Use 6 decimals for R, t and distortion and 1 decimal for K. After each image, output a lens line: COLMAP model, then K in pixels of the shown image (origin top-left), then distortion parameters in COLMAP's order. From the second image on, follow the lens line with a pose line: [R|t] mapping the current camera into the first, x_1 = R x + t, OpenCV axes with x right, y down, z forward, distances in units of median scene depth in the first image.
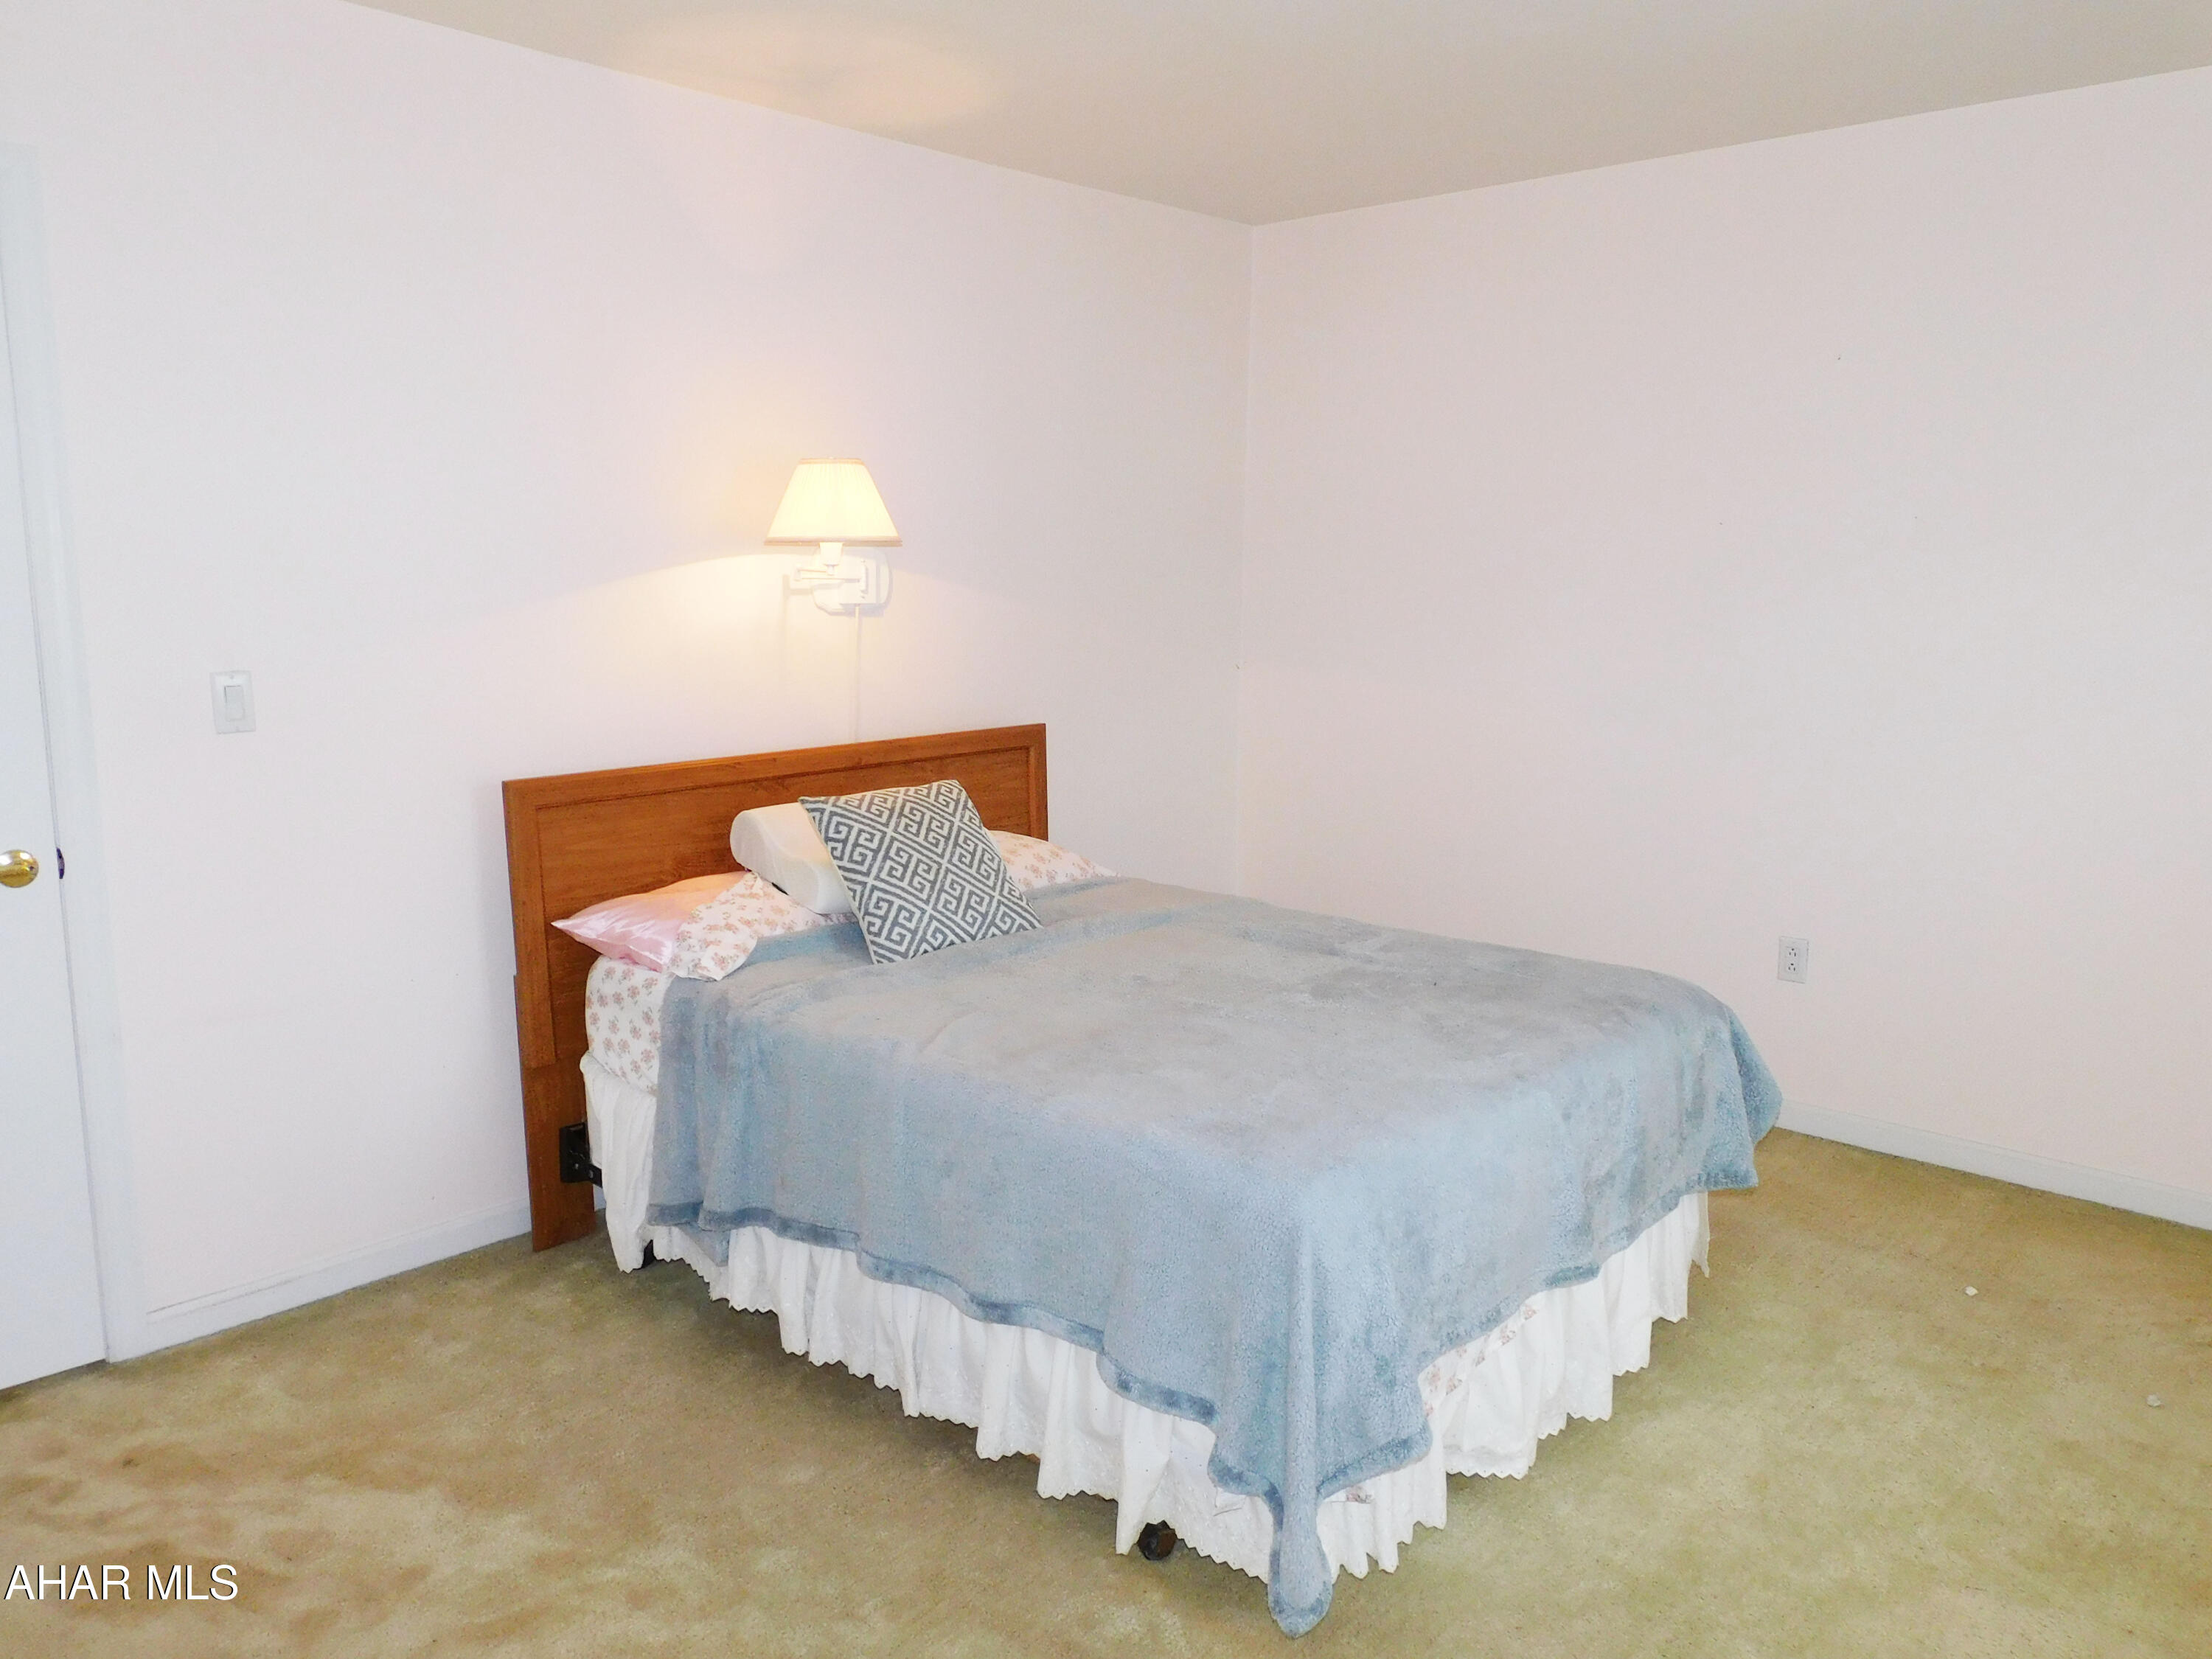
lens RADIAL K [[1576.0, 0, 1106.0], [0, 1576.0, 829.5], [0, 0, 1]] dist [-0.000984, -0.000349]
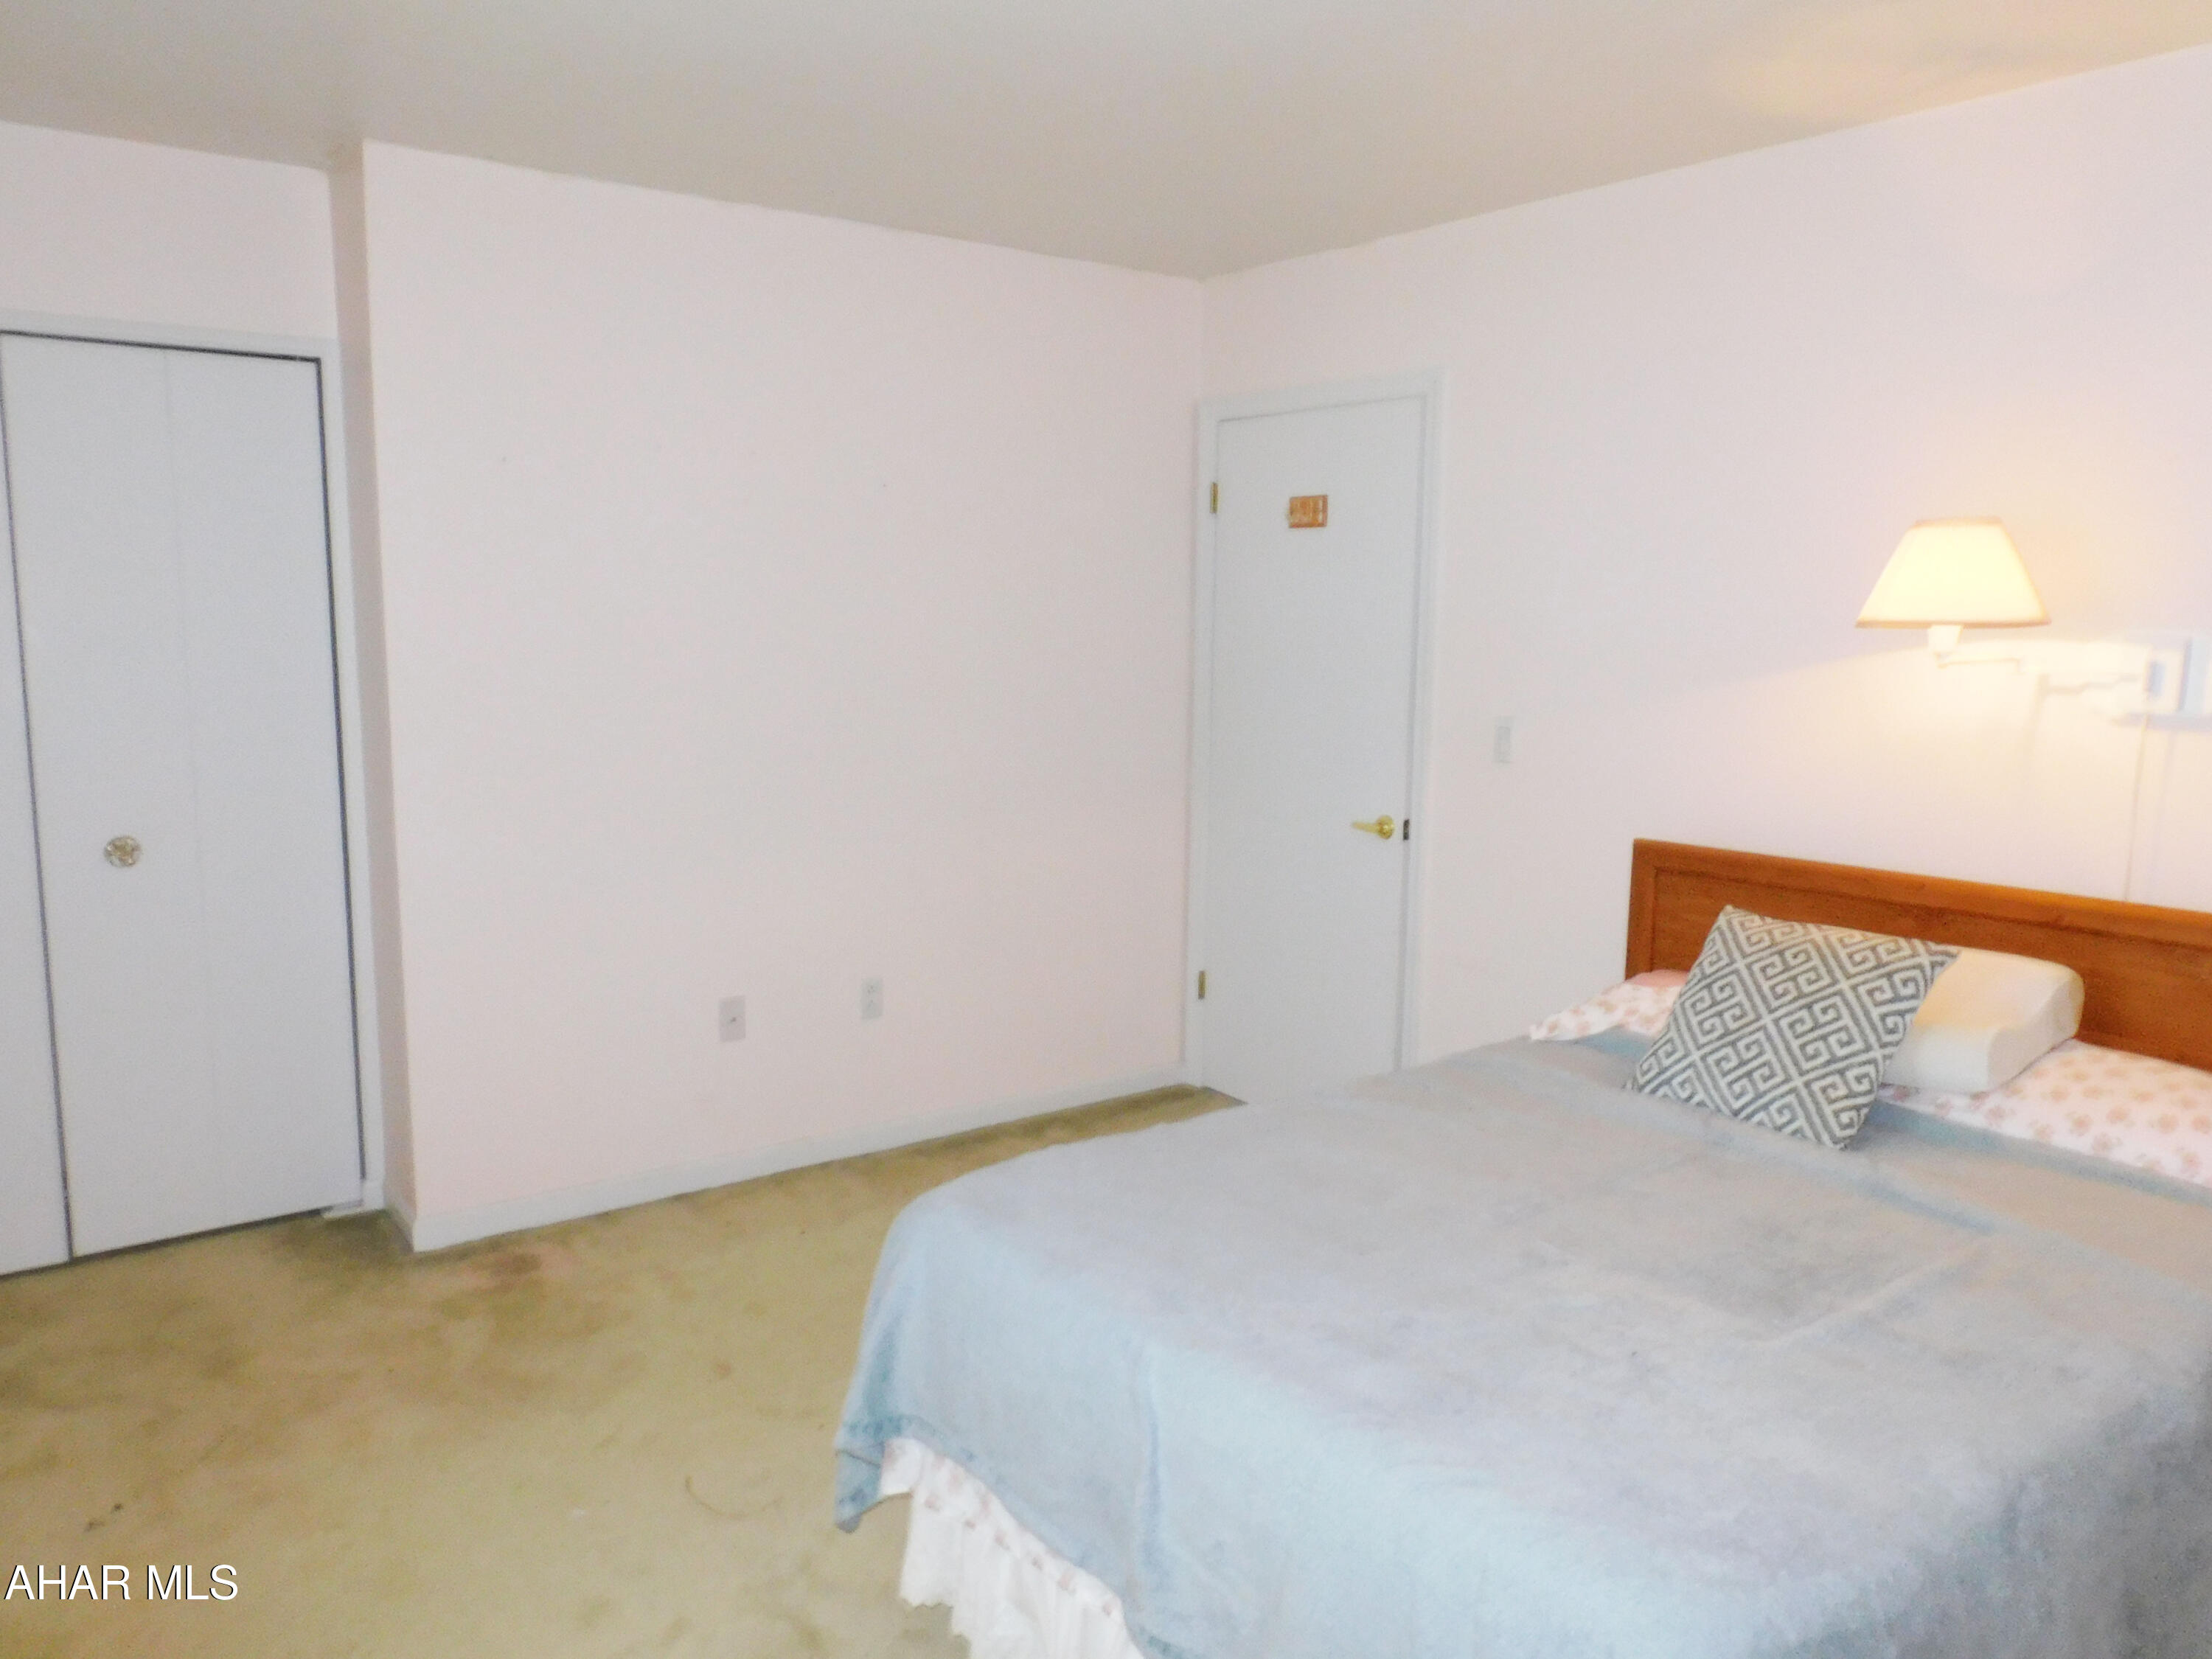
lens RADIAL K [[1576.0, 0, 1106.0], [0, 1576.0, 829.5], [0, 0, 1]] dist [-0.000984, -0.000349]
pose [[-0.166097, 0.131617, -0.977286, 0.722291], [-0.174128, 0.971565, 0.160441, -0.142389], [0.970614, 0.196822, -0.138456, 0.752329]]
